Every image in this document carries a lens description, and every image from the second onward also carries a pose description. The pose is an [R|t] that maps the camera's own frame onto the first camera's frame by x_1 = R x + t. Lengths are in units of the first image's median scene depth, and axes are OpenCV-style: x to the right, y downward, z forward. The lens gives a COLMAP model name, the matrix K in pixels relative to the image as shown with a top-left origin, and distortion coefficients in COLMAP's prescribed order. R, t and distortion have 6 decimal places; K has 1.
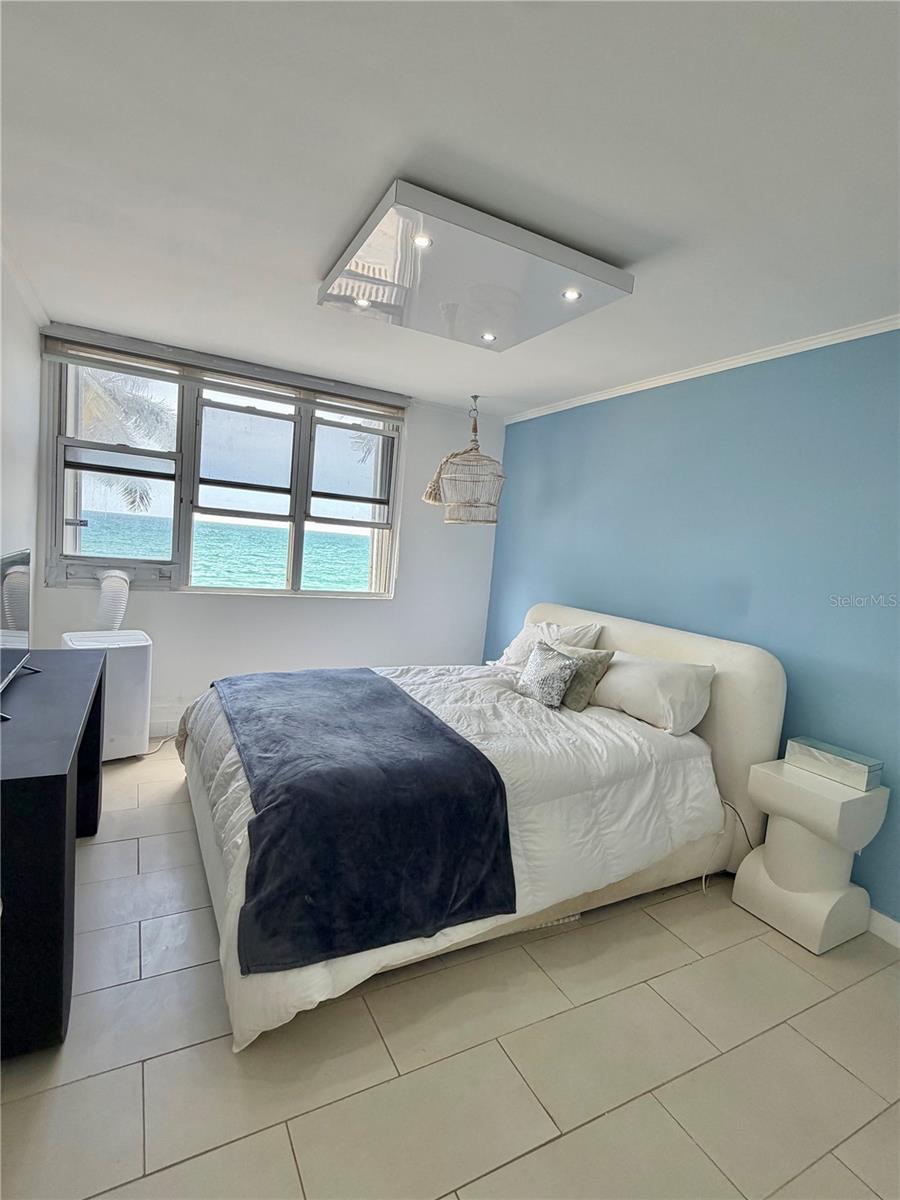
lens RADIAL K [[570.5, 0, 453.1], [0, 570.5, 600.1], [0, 0, 1]] dist [-0.003252, -0.000422]
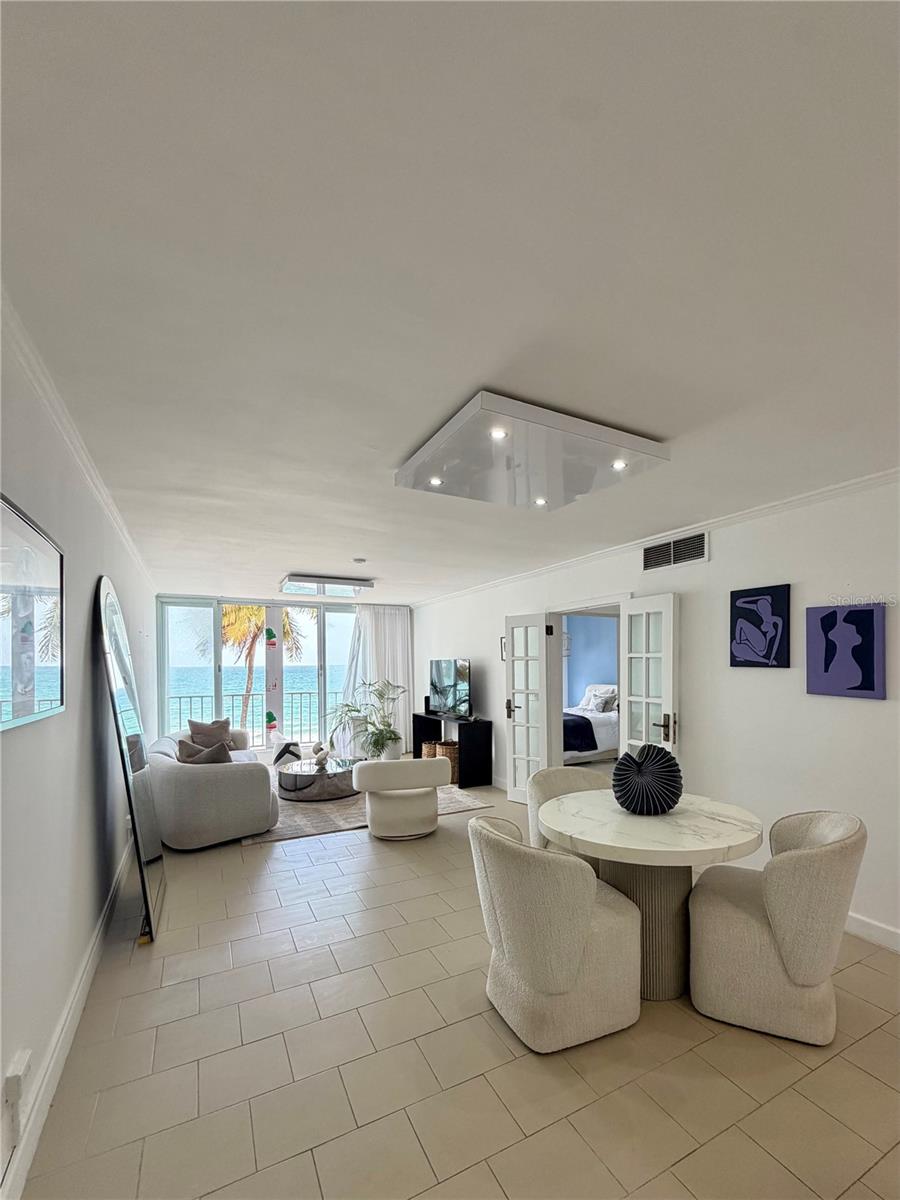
lens RADIAL K [[530.1, 0, 501.8], [0, 530.1, 662.7], [0, 0, 1]] dist [-0.001519, -0.000042]
pose [[0.994634, -0.101534, 0.019868, -0.329852], [0.102963, 0.990230, -0.094038, 0.107002], [-0.010126, 0.095579, 0.995370, -1.608544]]
